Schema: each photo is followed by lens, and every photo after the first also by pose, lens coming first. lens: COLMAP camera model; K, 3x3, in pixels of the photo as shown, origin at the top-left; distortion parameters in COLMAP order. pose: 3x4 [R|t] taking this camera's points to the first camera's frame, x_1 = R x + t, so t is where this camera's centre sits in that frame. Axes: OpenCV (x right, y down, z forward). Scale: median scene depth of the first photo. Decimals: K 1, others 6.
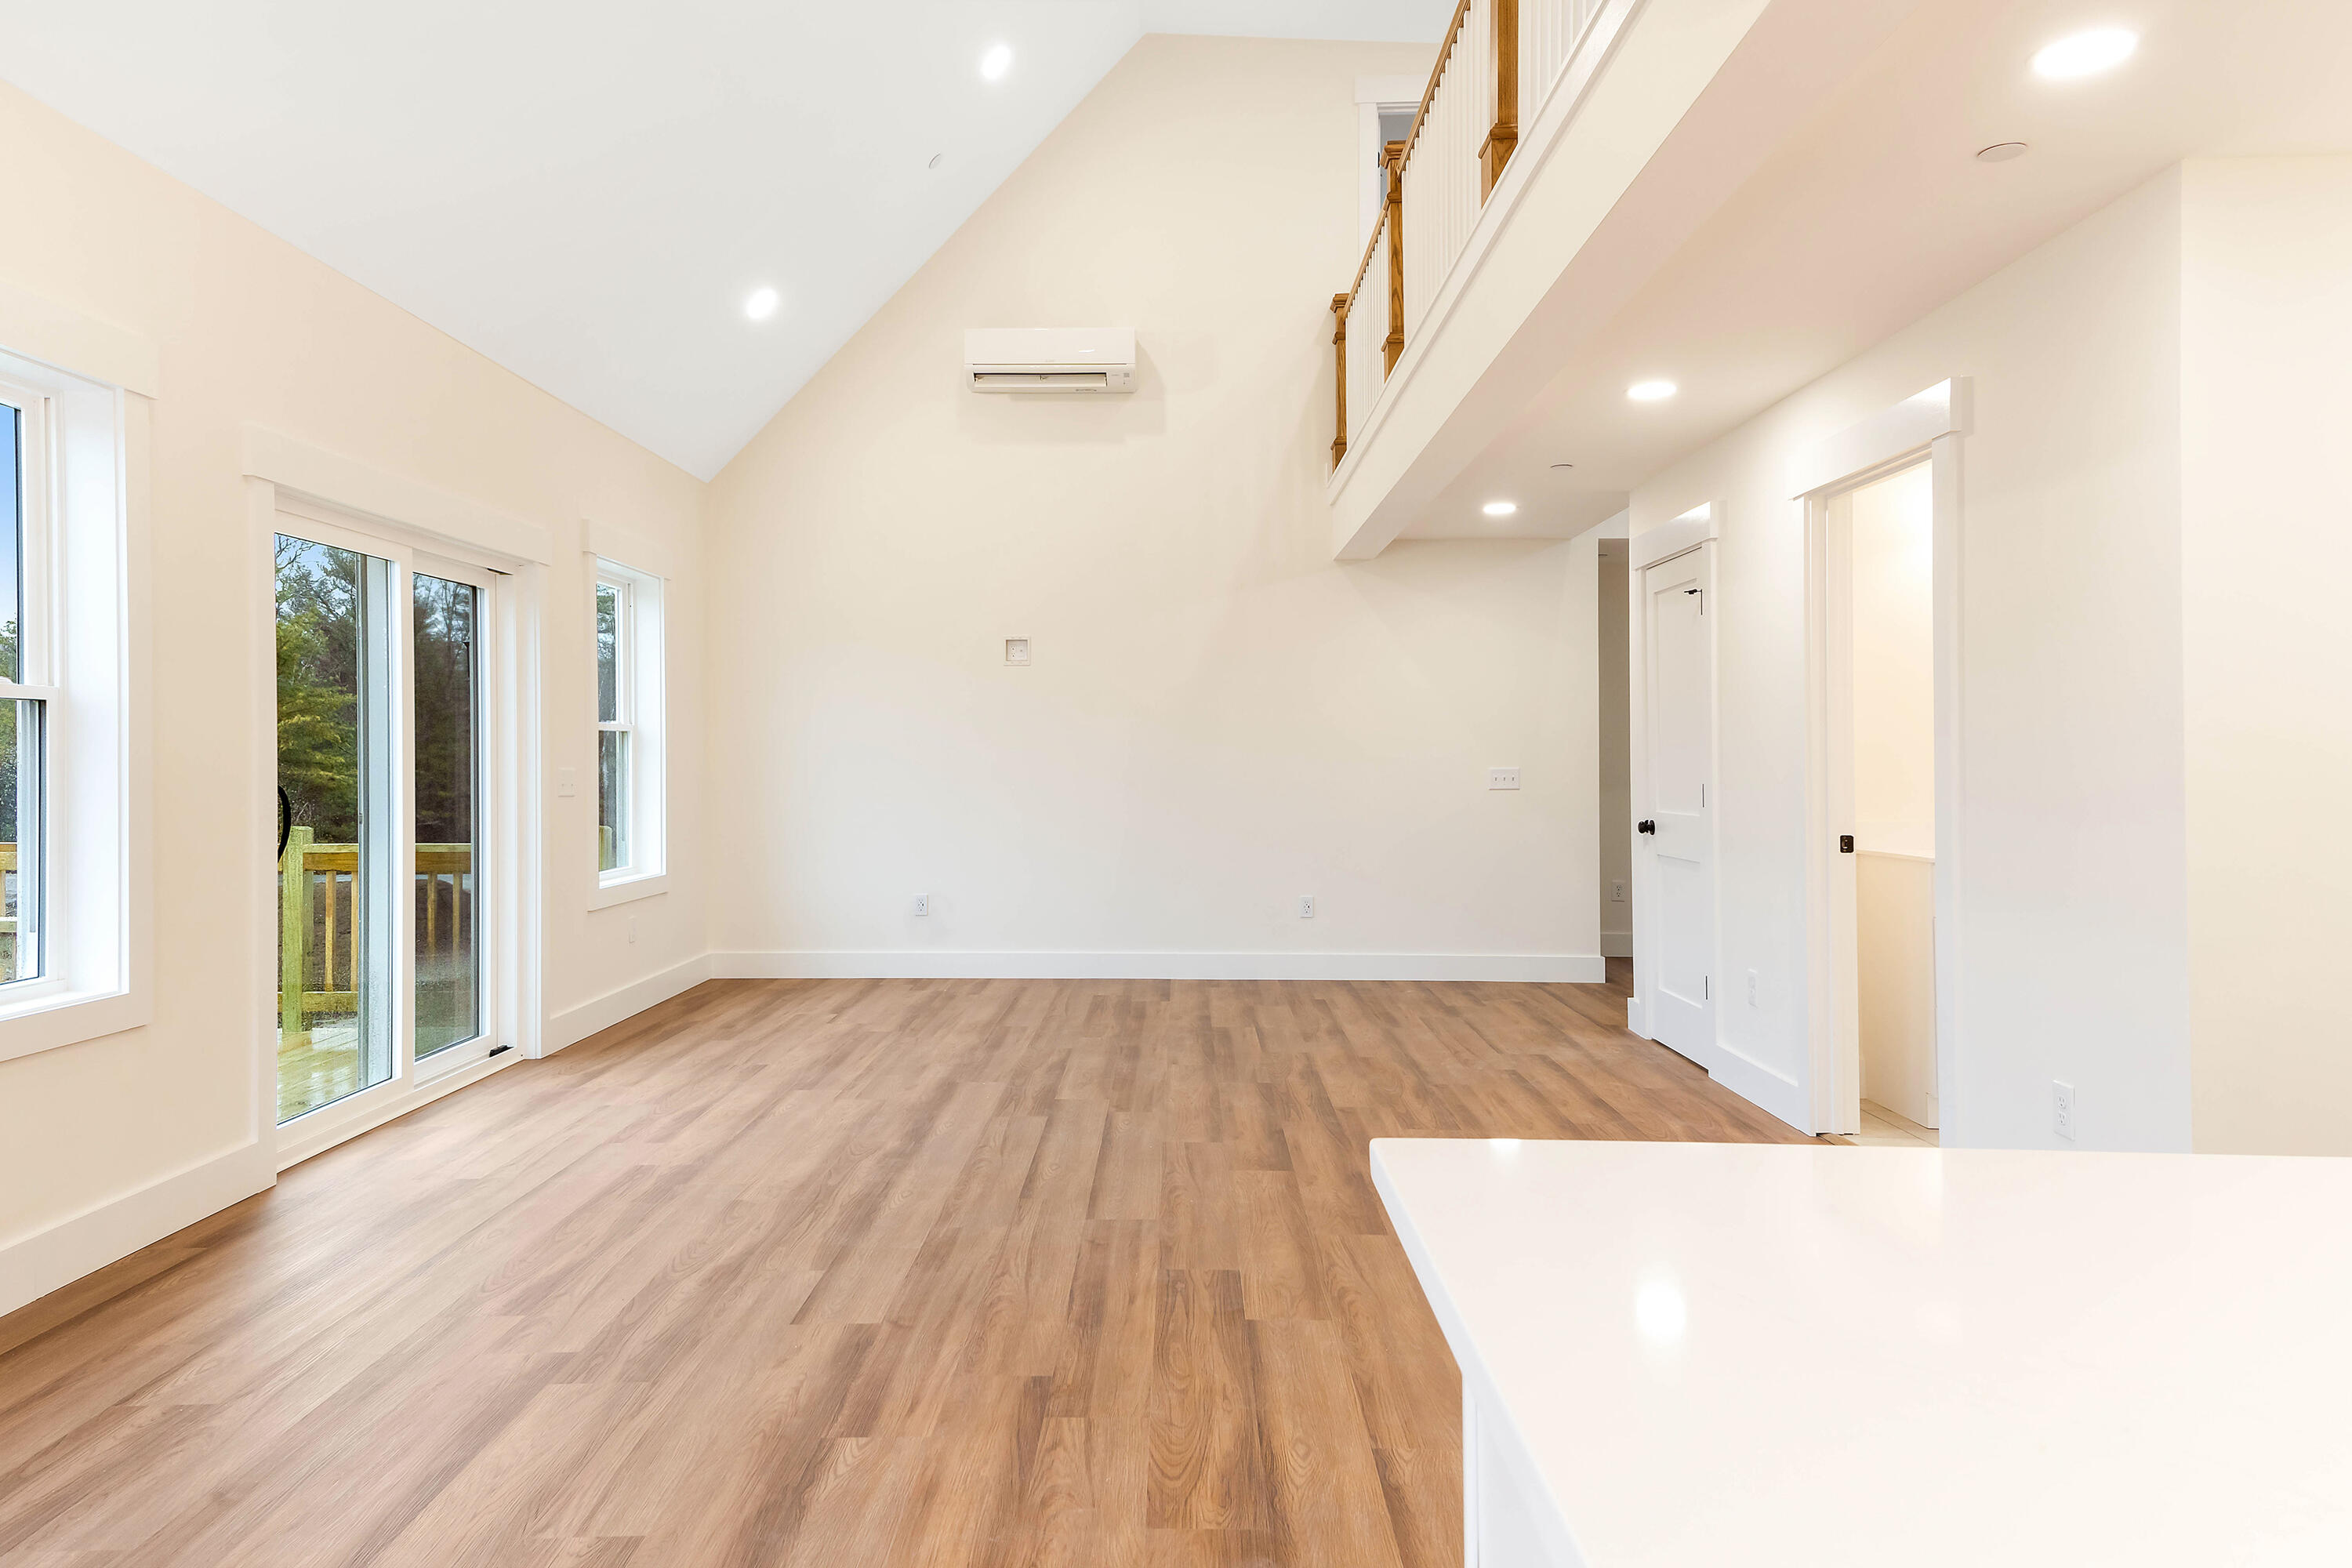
lens RADIAL K [[1579.1, 0, 1136.7], [0, 1579.1, 761.5], [0, 0, 1]] dist [0.085795, -0.003211]
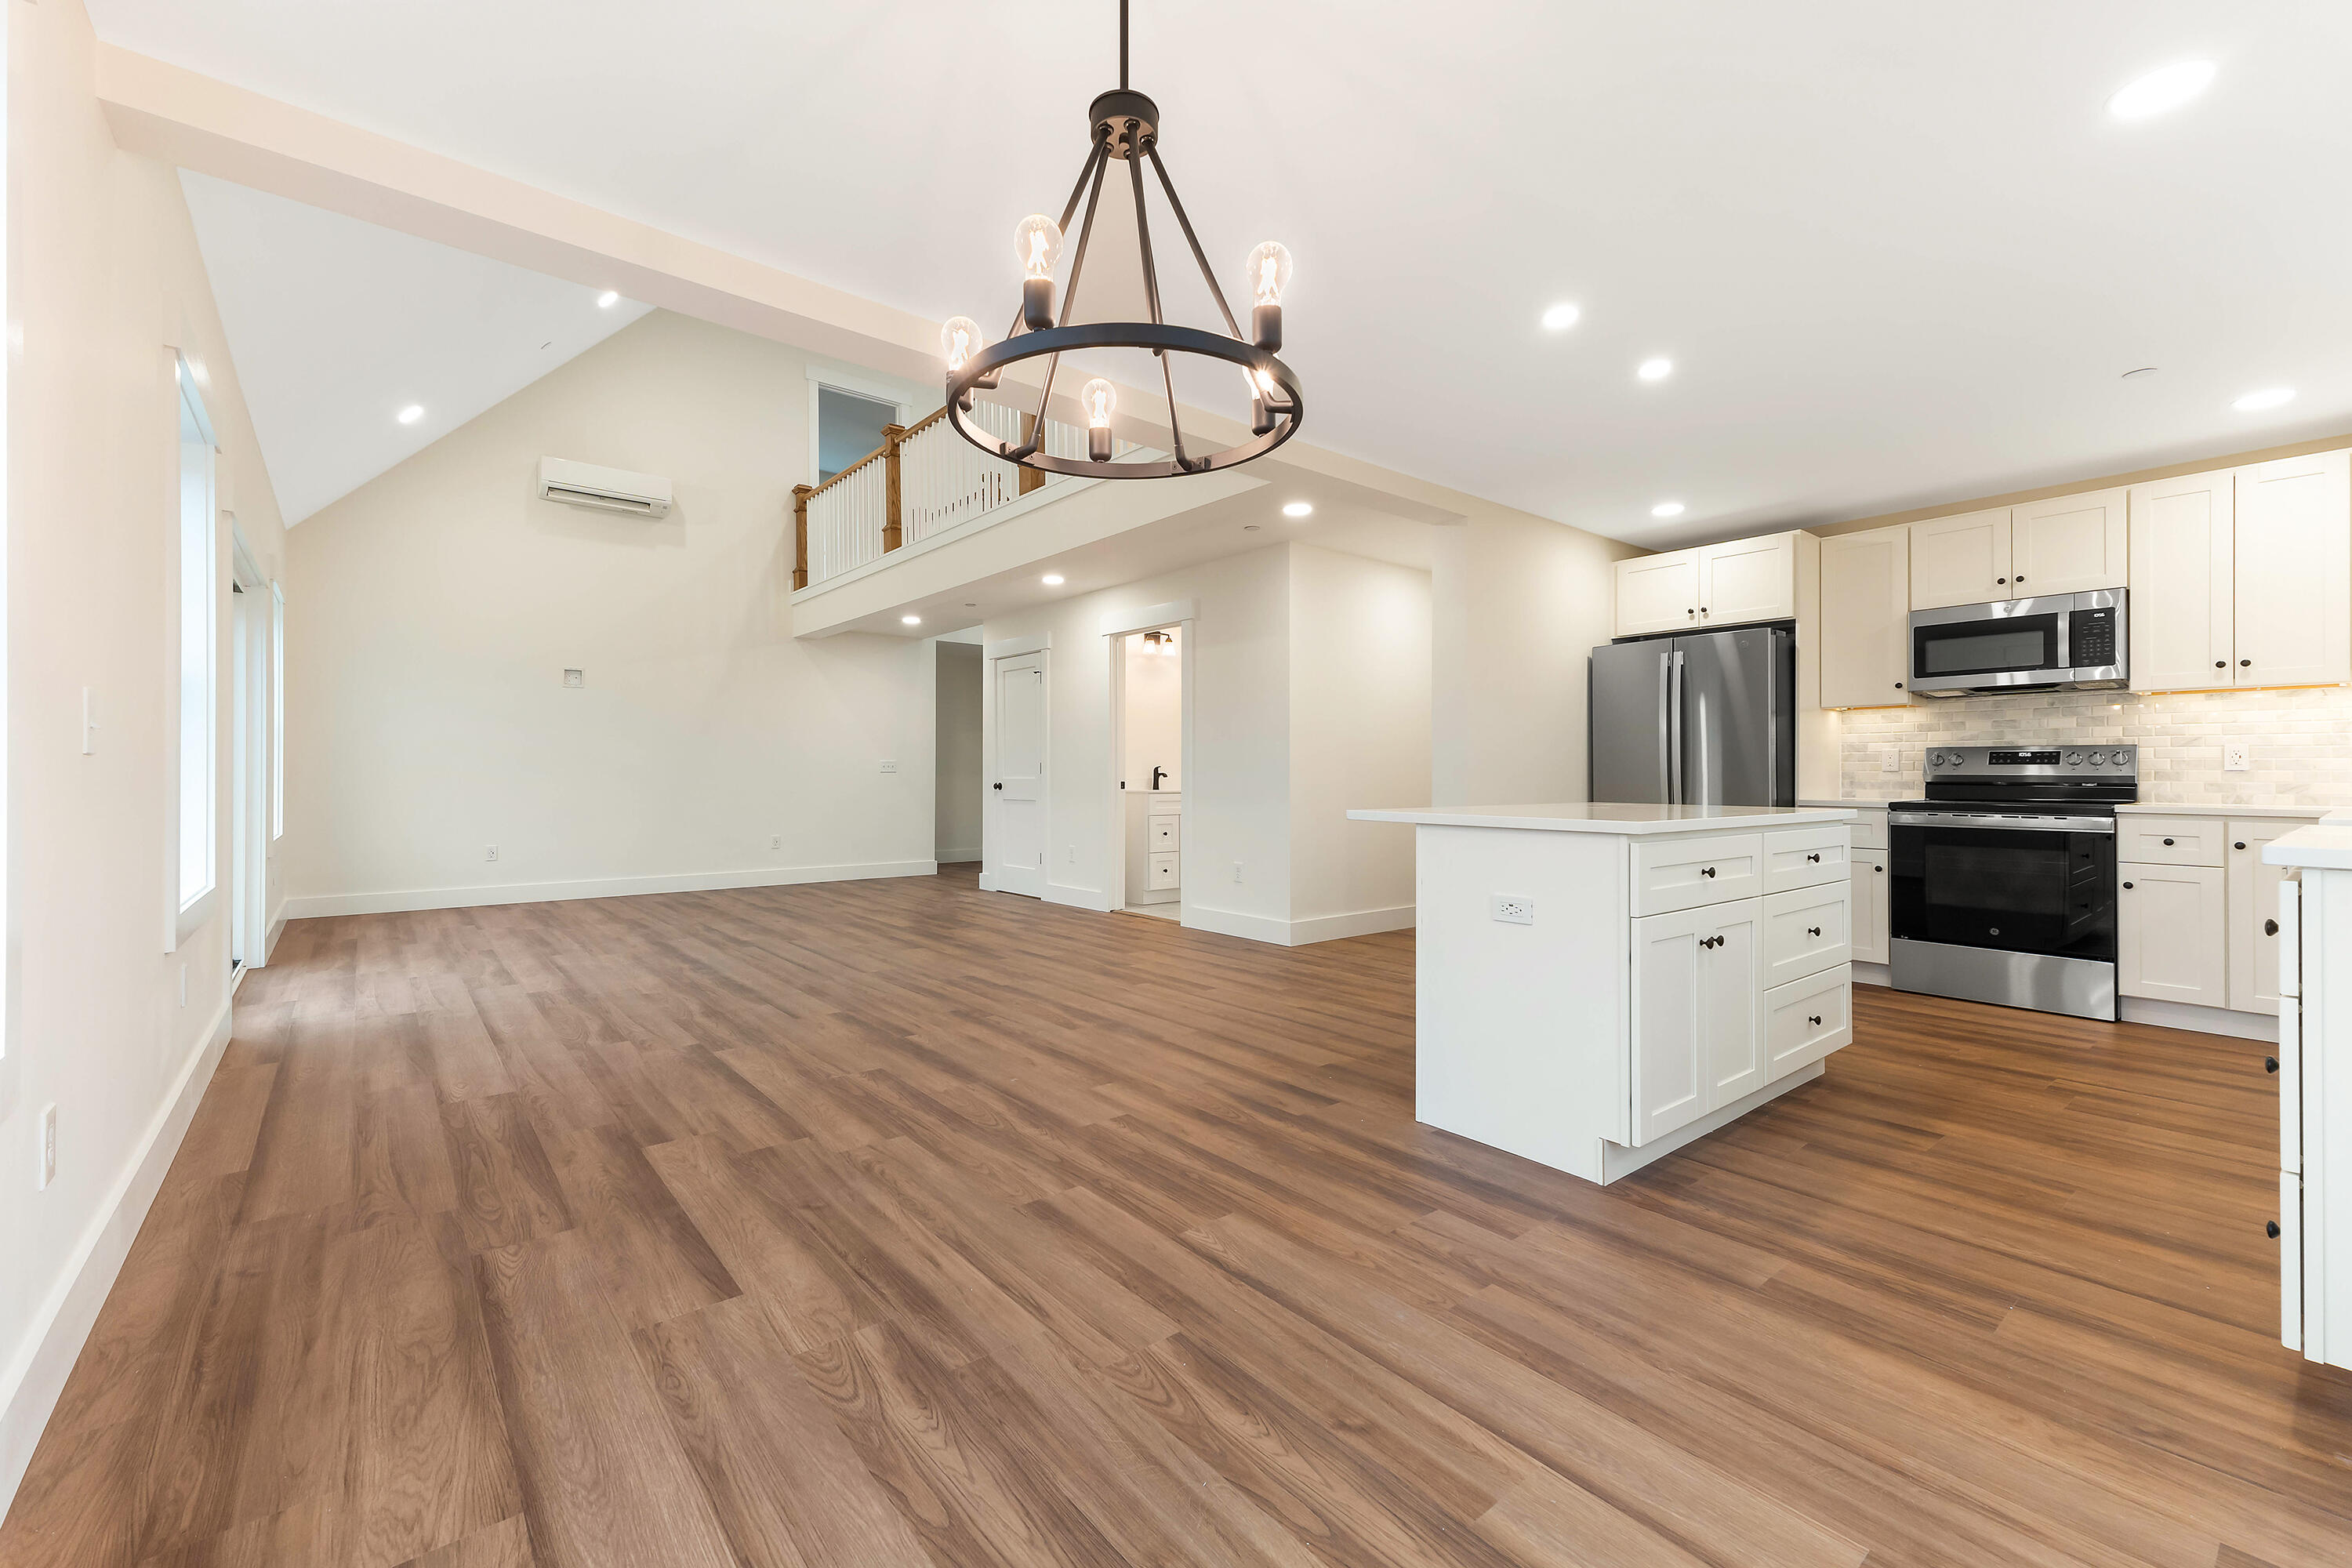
lens RADIAL K [[995.3, 0, 1165.2], [0, 995.3, 766.8], [0, 0, 1]] dist [0.041088, -0.000527]
pose [[0.767741, 0.007777, 0.640713, -0.540659], [-0.000846, 0.999938, -0.011123, 0.050520], [-0.640760, 0.007997, 0.767700, -0.180501]]
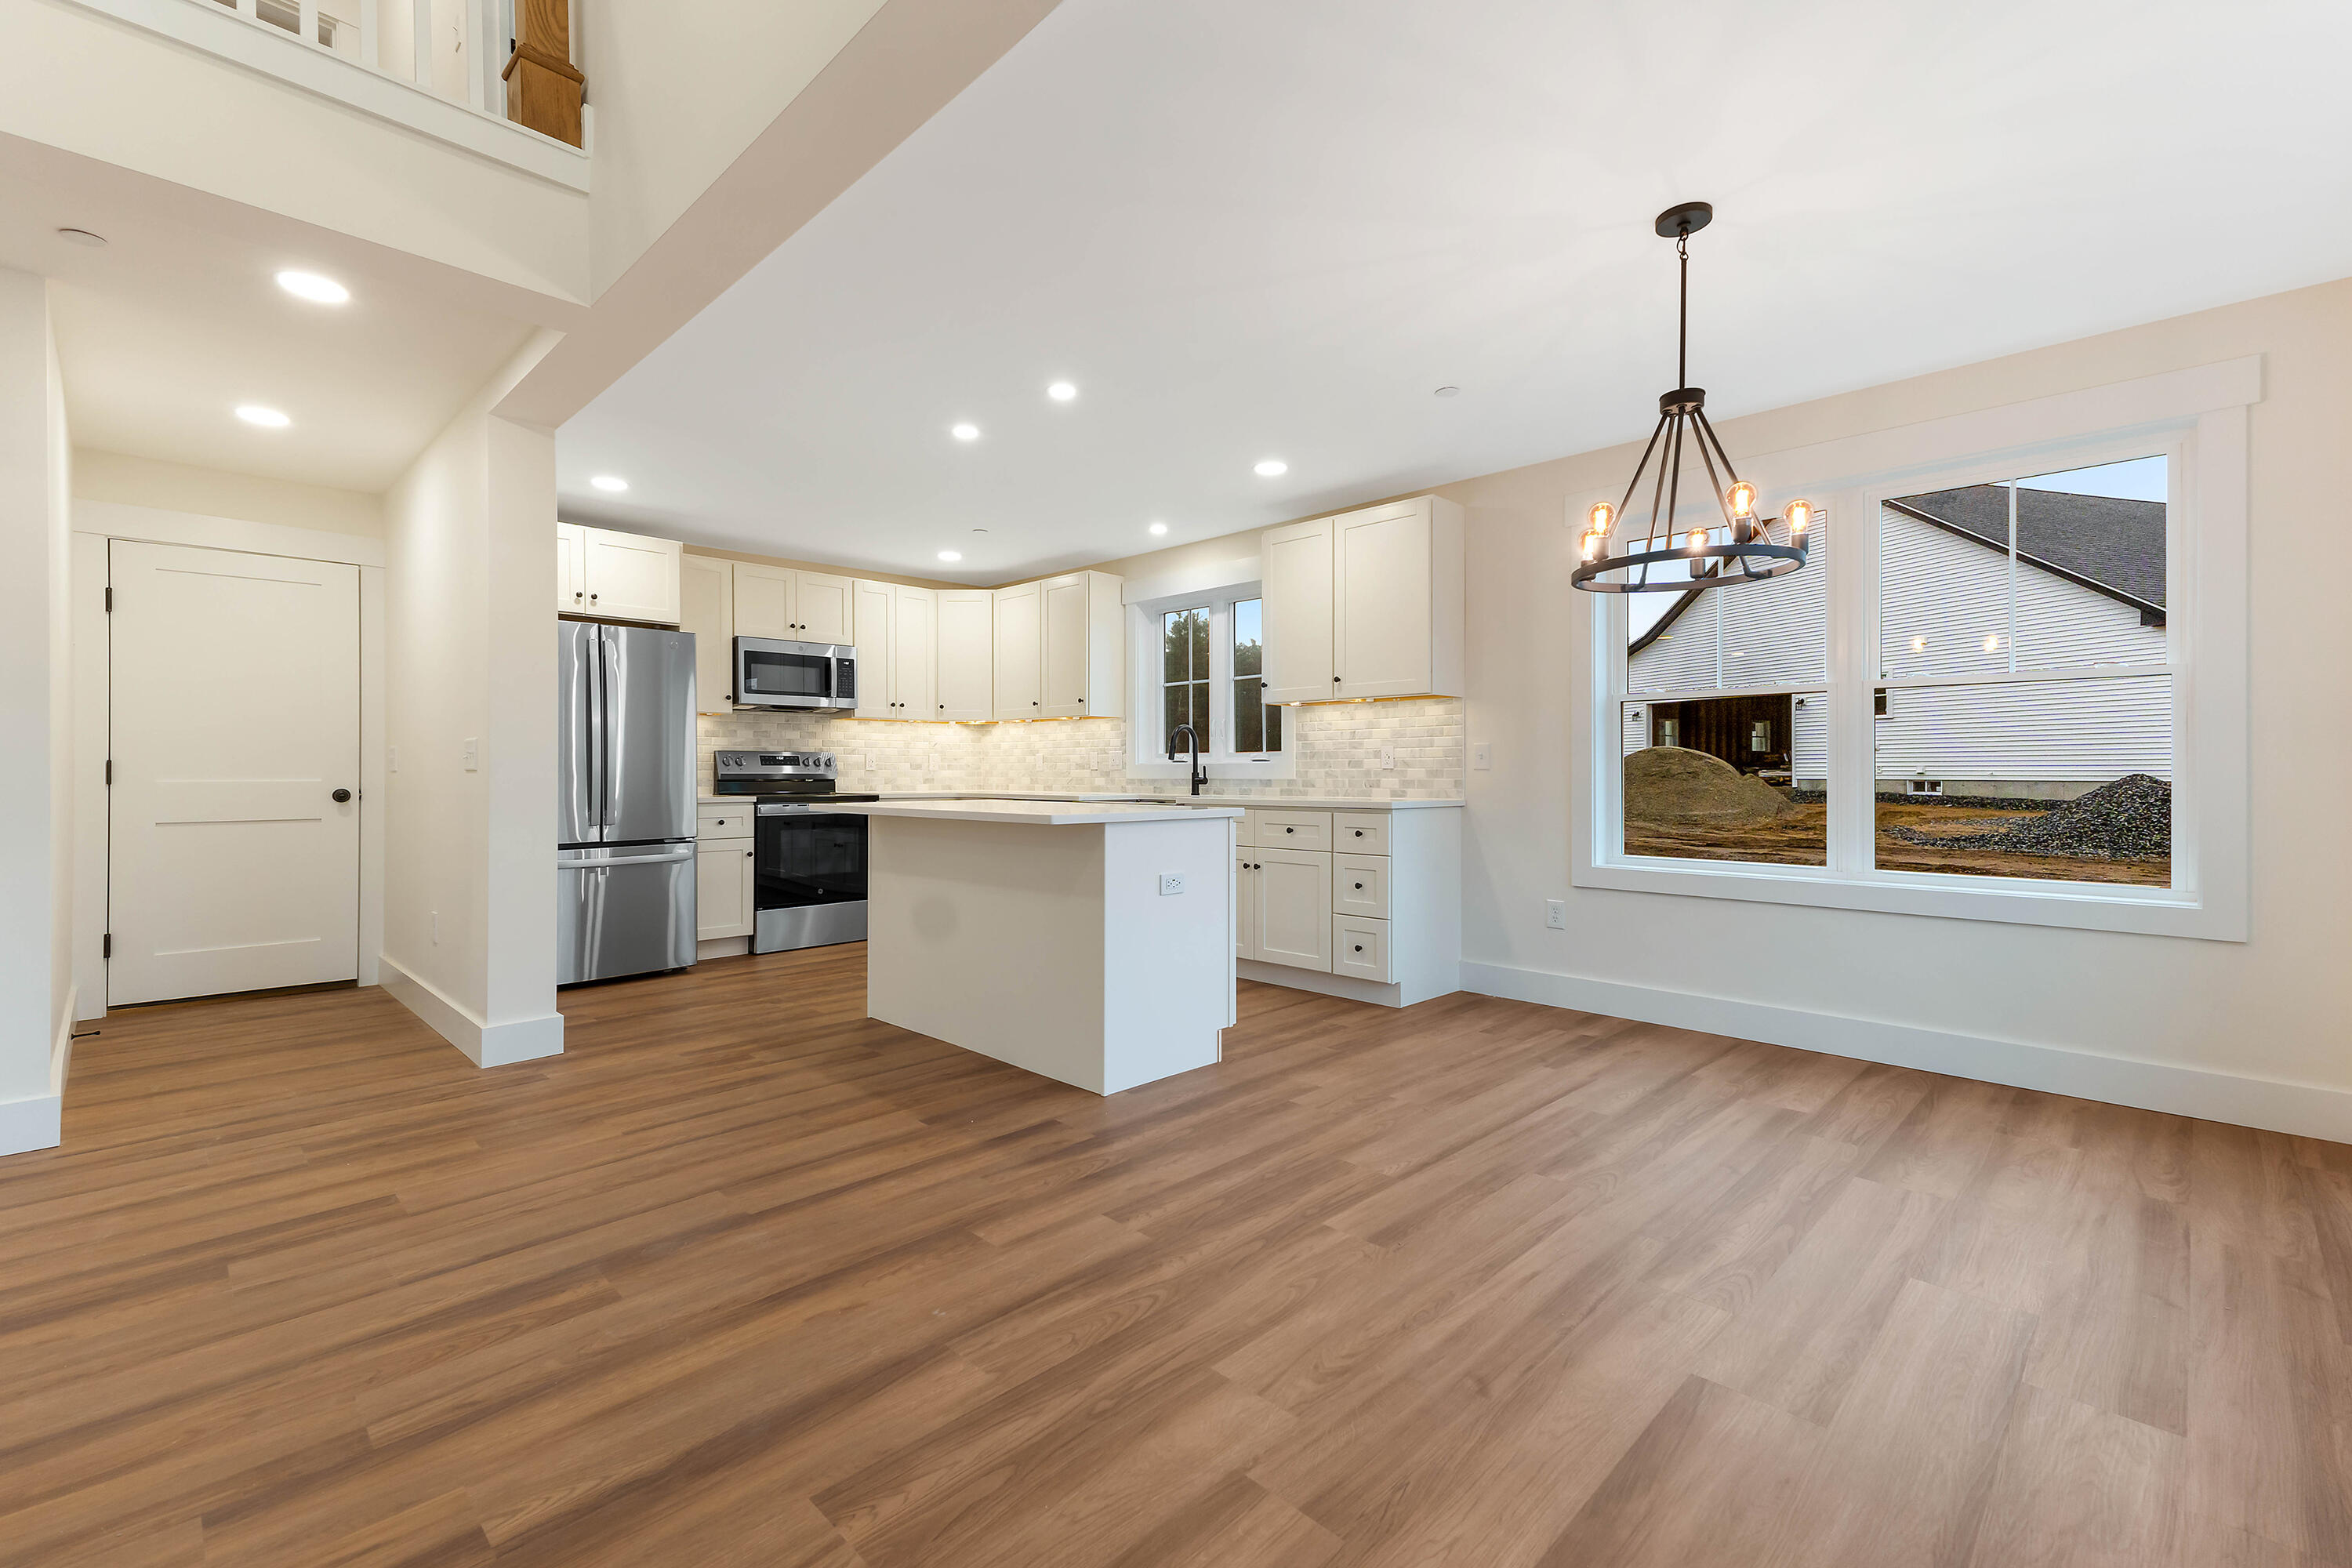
lens RADIAL K [[995.3, 0, 1189.3], [0, 995.3, 778.9], [0, 0, 1]] dist [0.041088, -0.000527]
pose [[-0.730552, -0.005892, 0.682832, -0.521517], [0.001495, 0.999947, 0.010228, 0.039747], [-0.682855, 0.008493, -0.730504, 0.778981]]
